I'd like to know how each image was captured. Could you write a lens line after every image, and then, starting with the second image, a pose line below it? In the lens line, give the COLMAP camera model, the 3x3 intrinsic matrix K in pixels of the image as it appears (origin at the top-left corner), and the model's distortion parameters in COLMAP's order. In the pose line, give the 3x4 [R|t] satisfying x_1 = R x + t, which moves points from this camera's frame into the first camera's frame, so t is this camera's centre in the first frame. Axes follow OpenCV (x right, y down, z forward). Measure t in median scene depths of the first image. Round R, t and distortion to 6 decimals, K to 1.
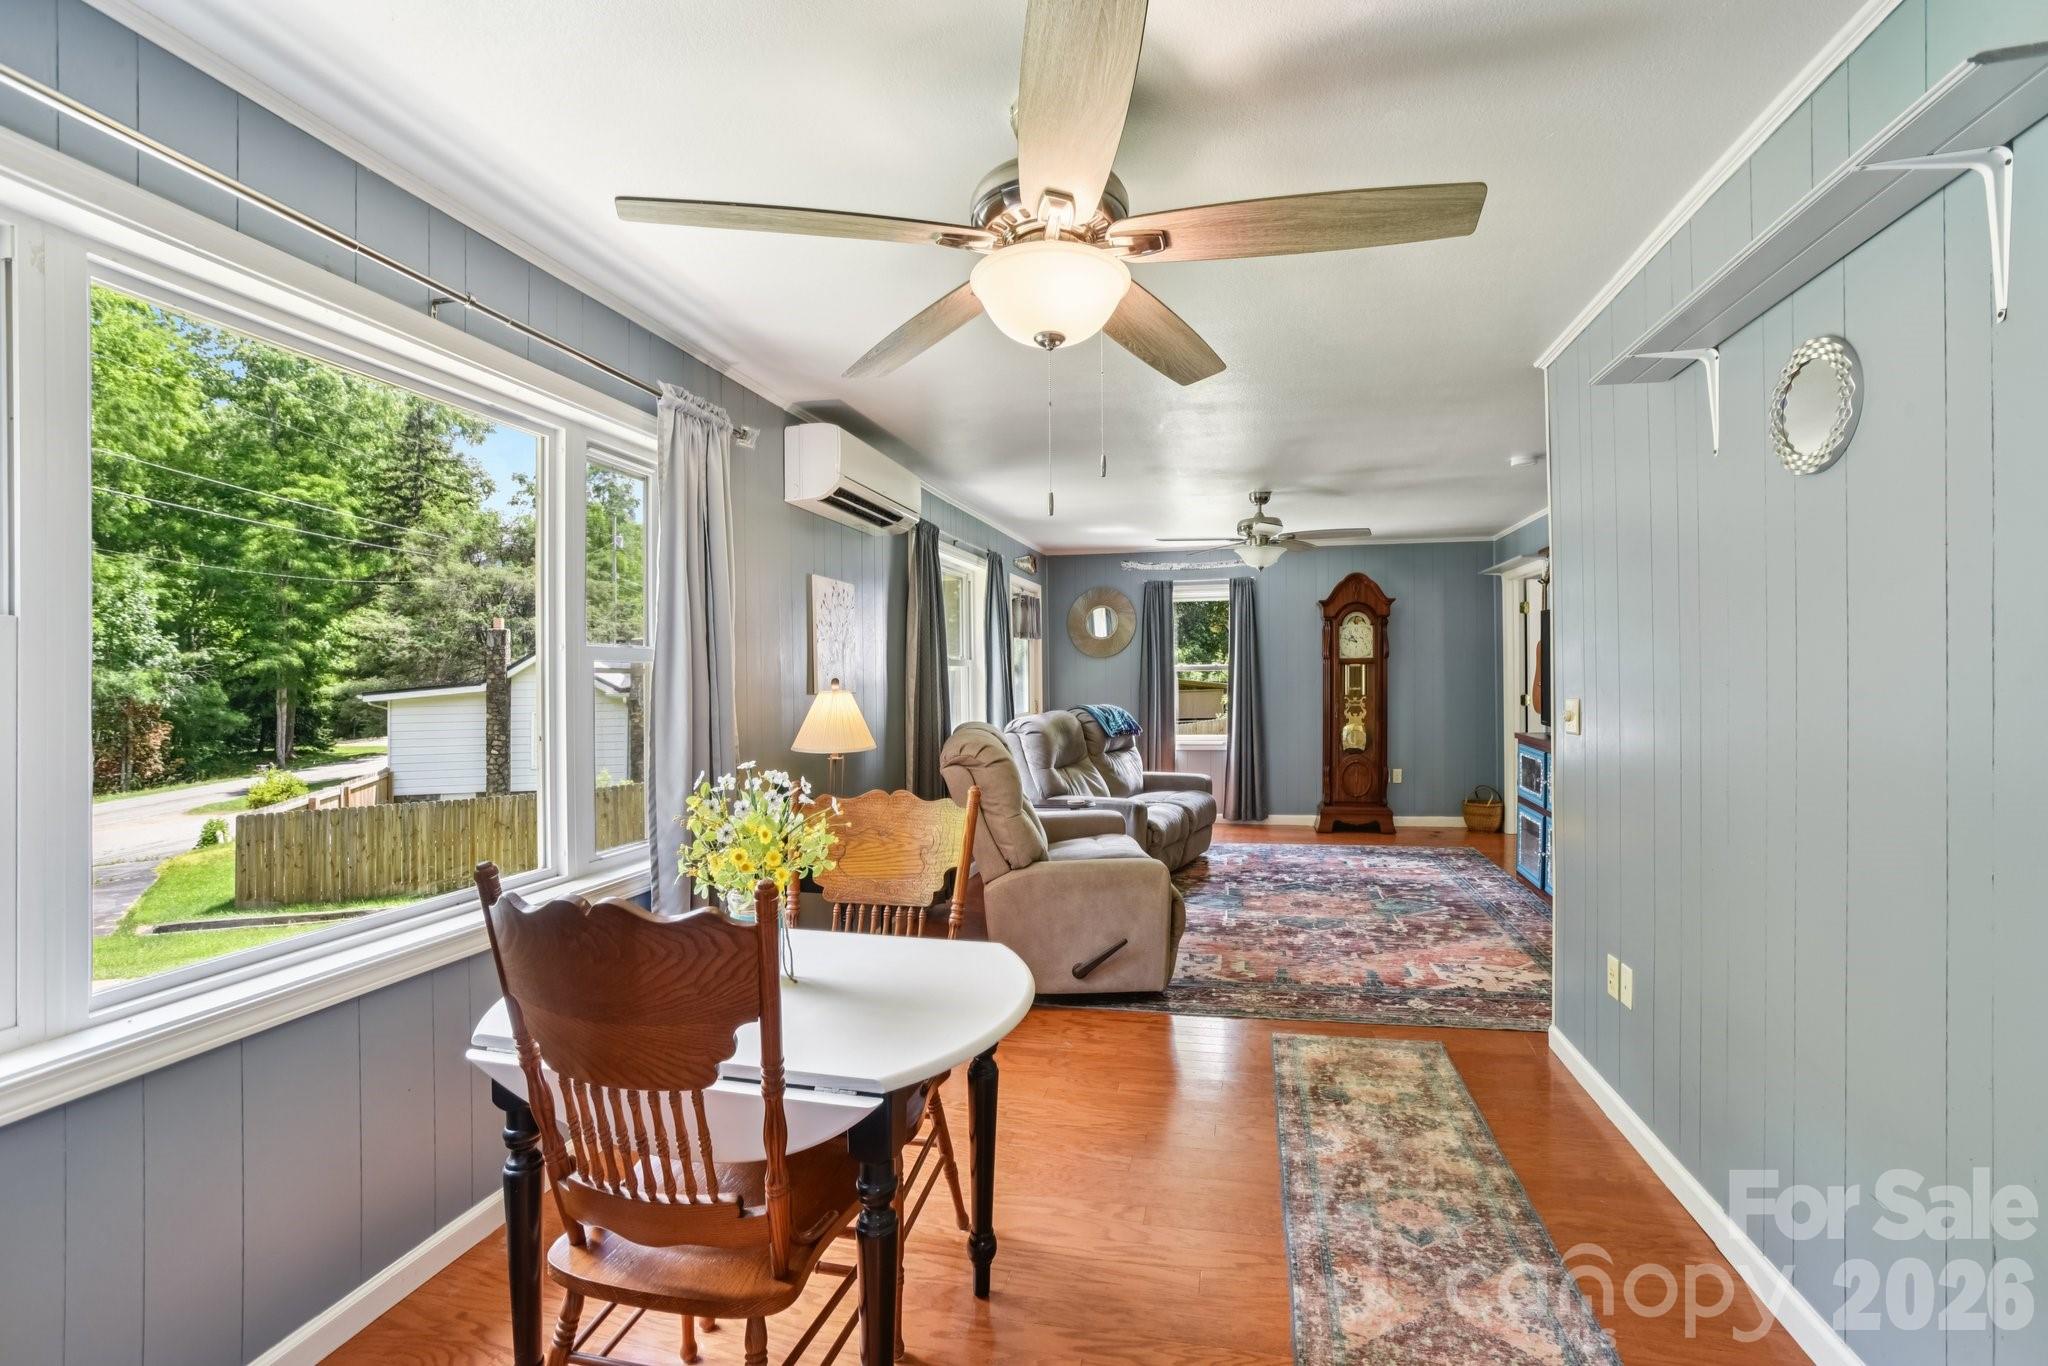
lens RADIAL K [[894.1, 0, 1065.2], [0, 894.1, 687.1], [0, 0, 1]] dist [-0.058805, 0.015777]
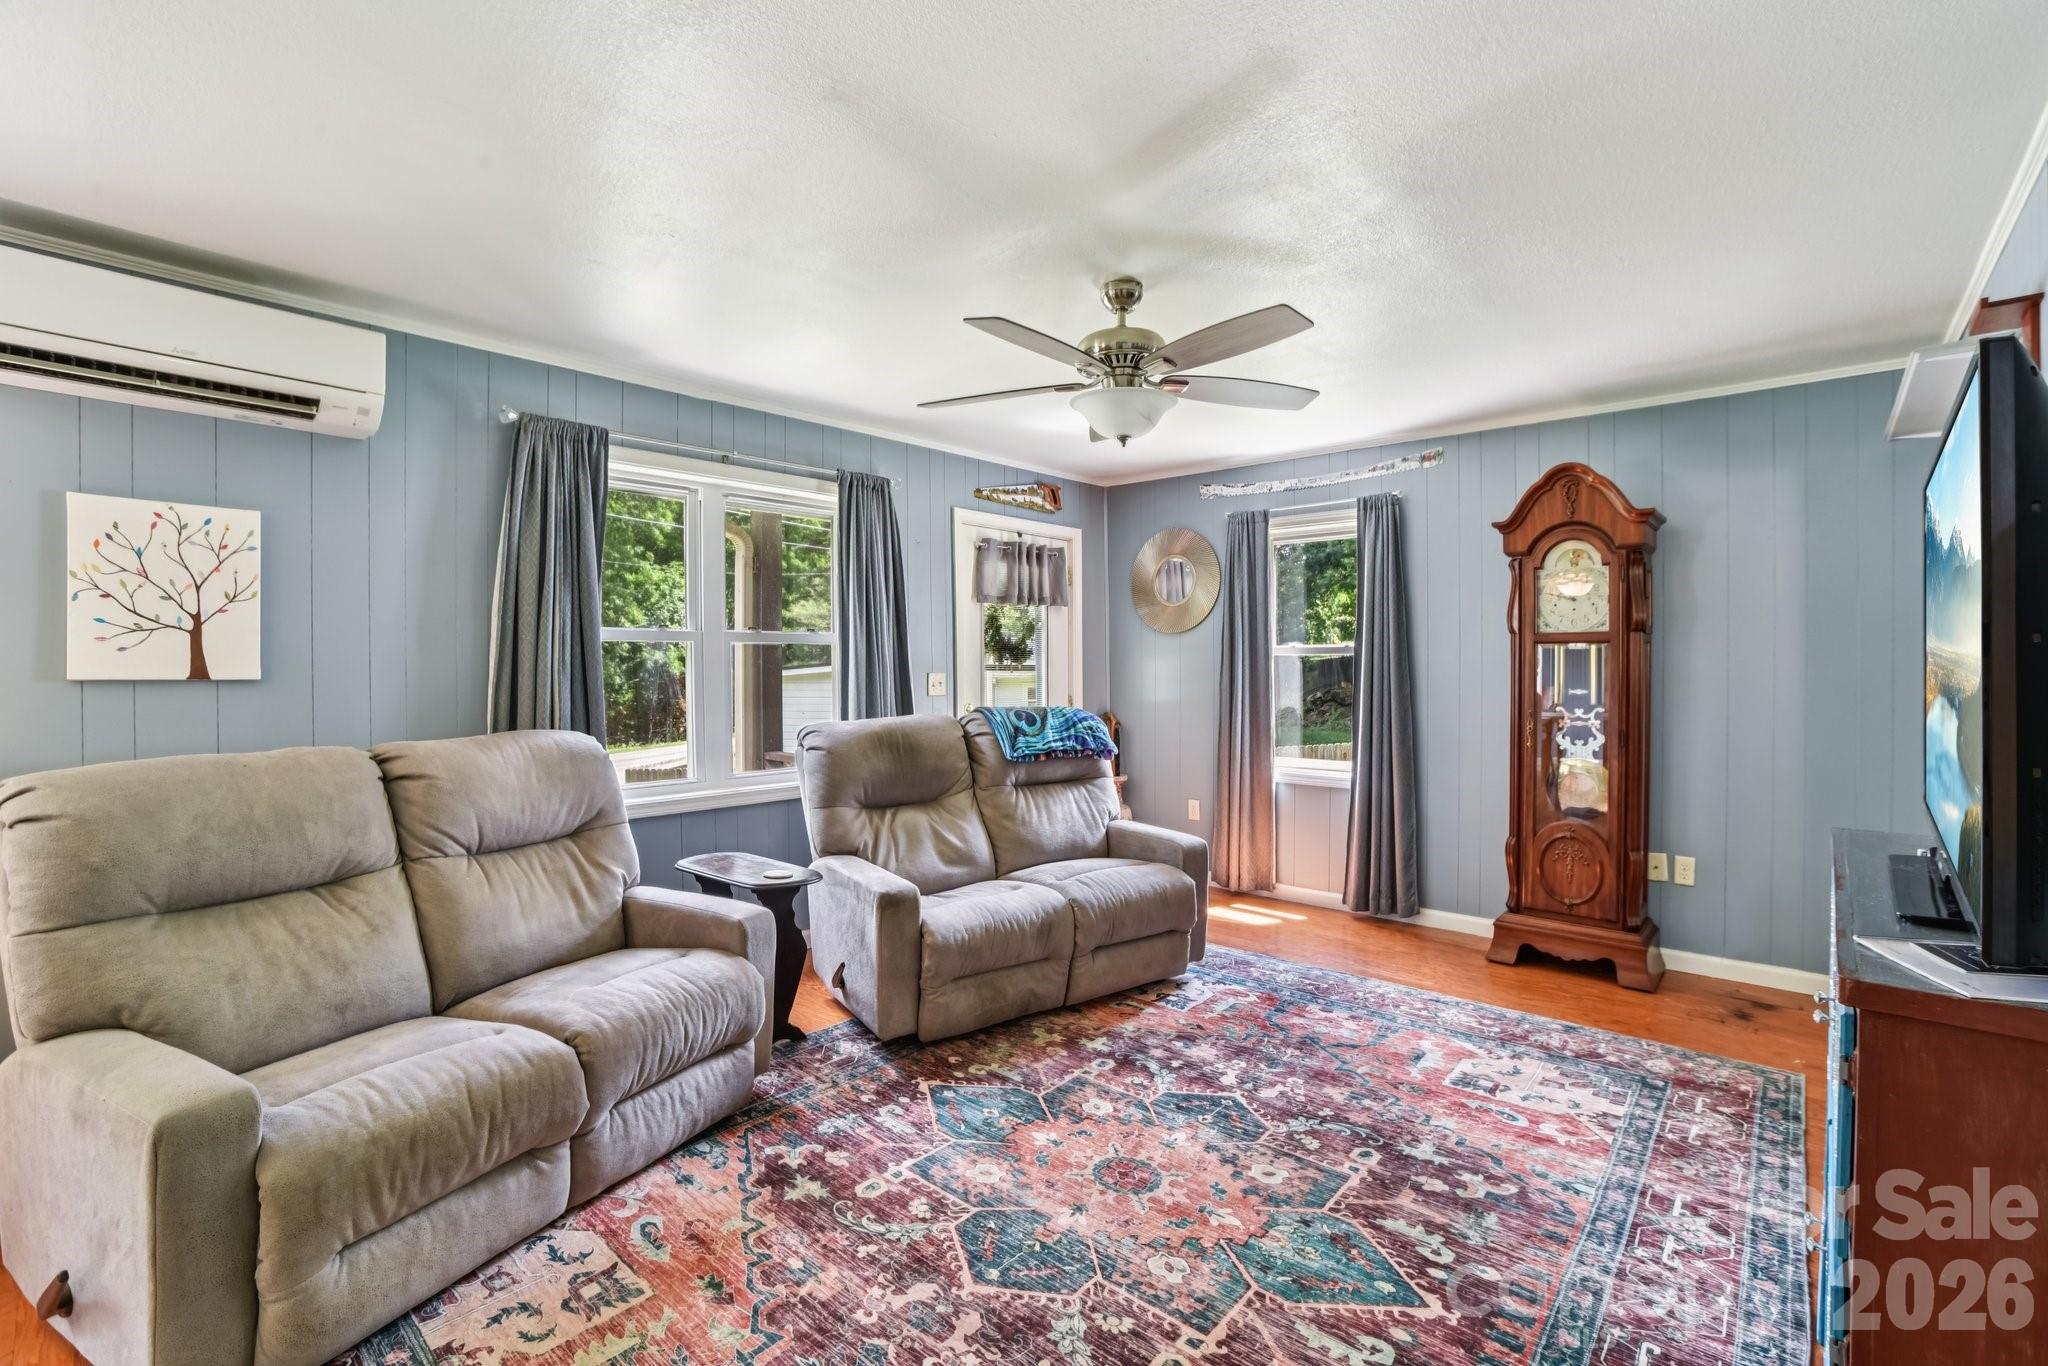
lens RADIAL K [[894.1, 0, 1039.3], [0, 894.1, 674.7], [0, 0, 1]] dist [-0.058805, 0.015777]
pose [[0.866435, 0.016783, -0.499008, 0.319428], [-0.015712, 0.999856, 0.006347, -0.006152], [0.499042, 0.002341, 0.866574, 0.421248]]
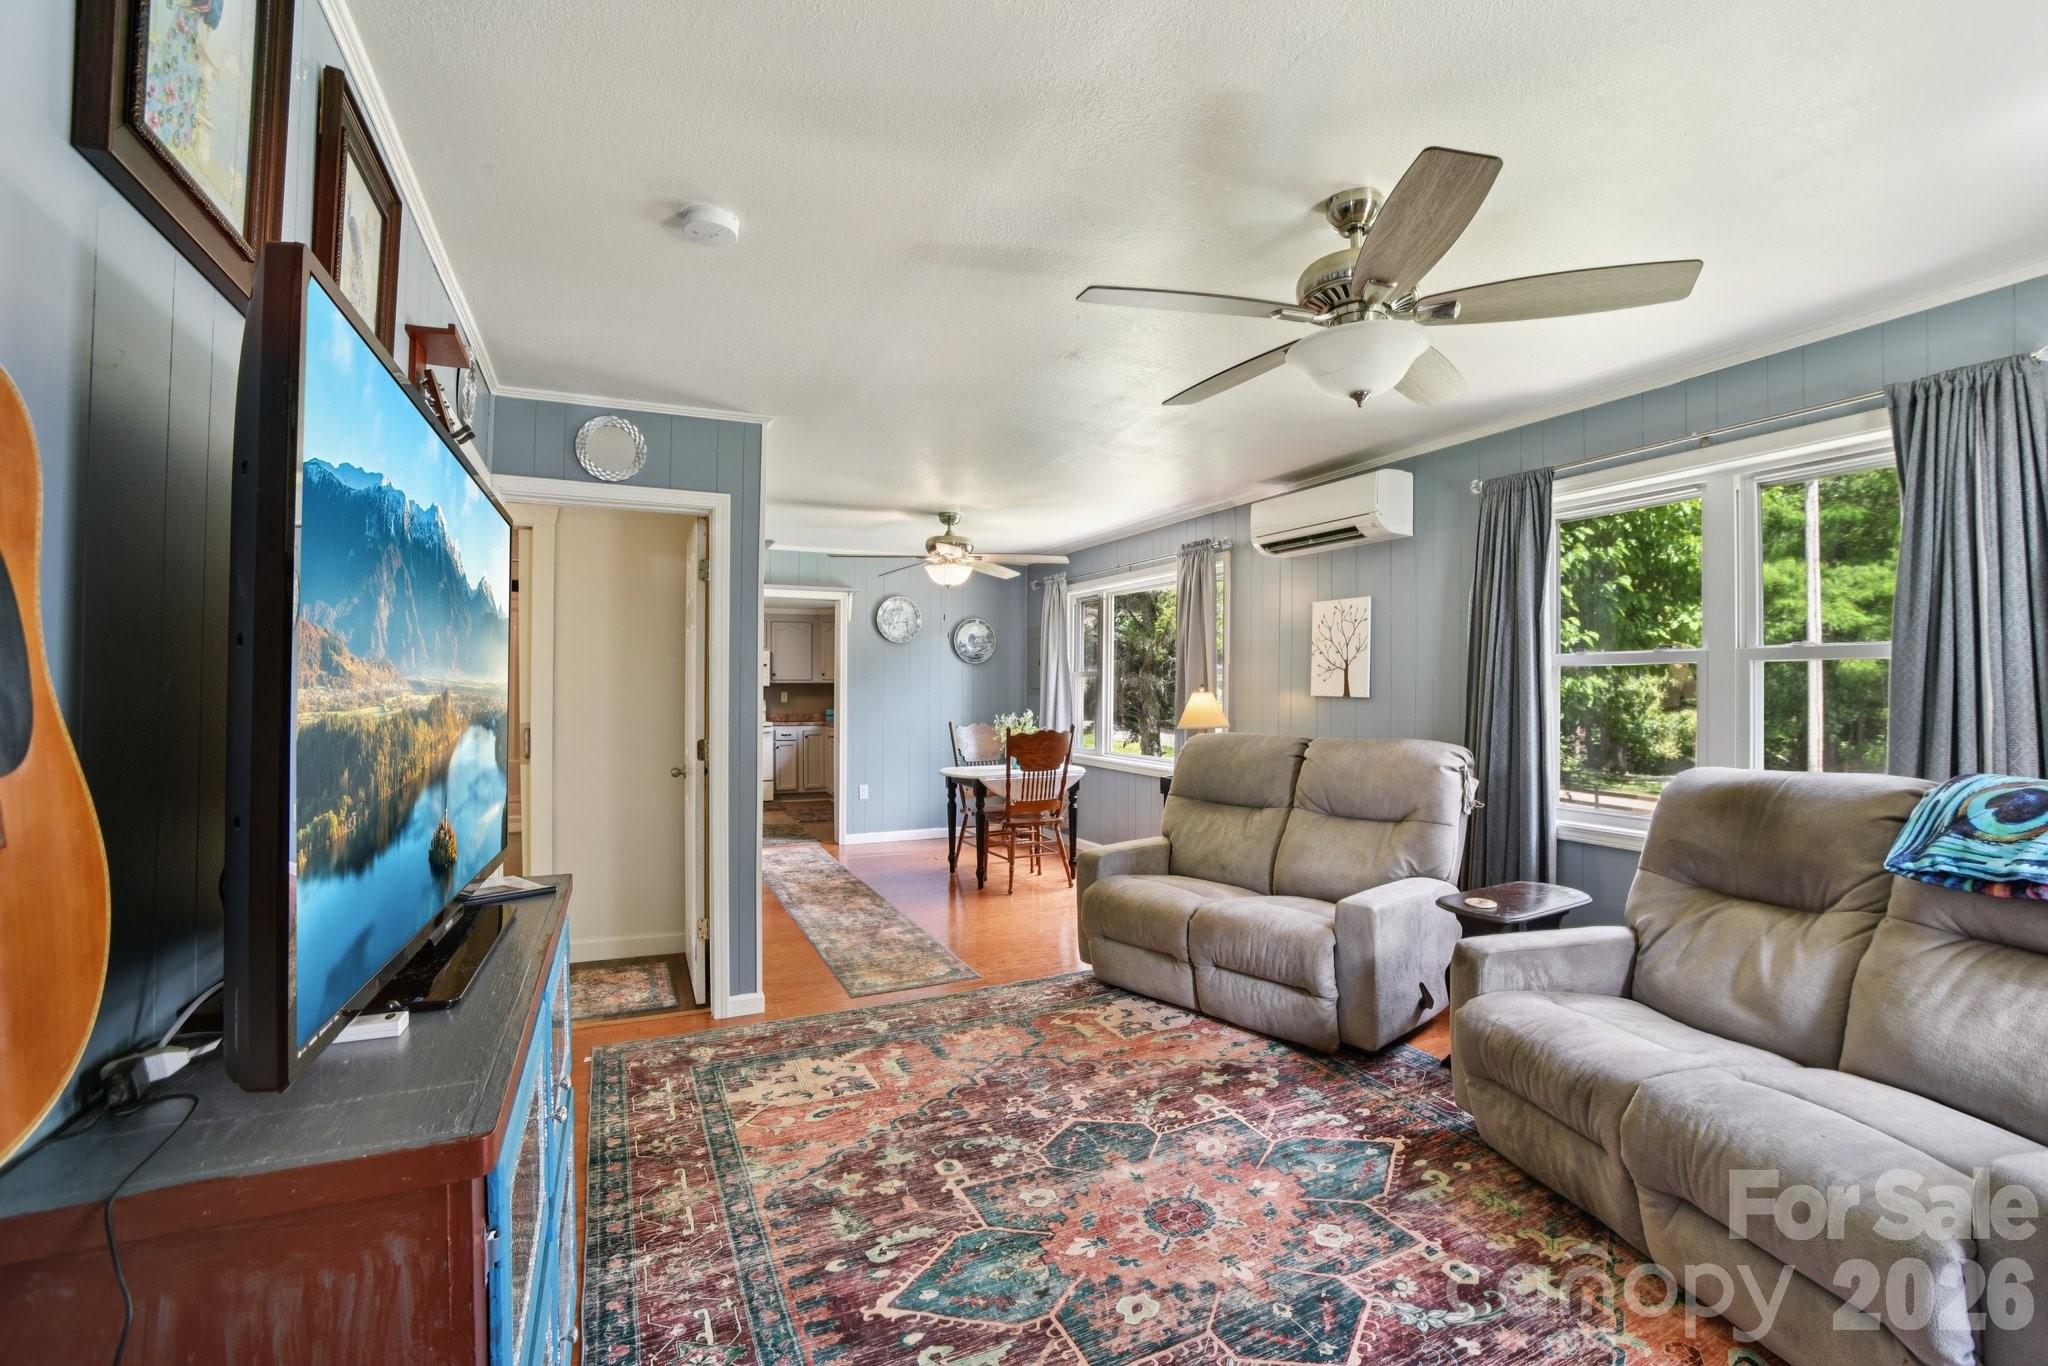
lens RADIAL K [[894.1, 0, 1025.5], [0, 894.1, 681.3], [0, 0, 1]] dist [-0.058805, 0.015777]
pose [[-0.801787, 0.009326, -0.597537, 0.415521], [0.003617, 0.999936, 0.010753, -0.015217], [0.597599, 0.006460, -0.801769, 0.917005]]
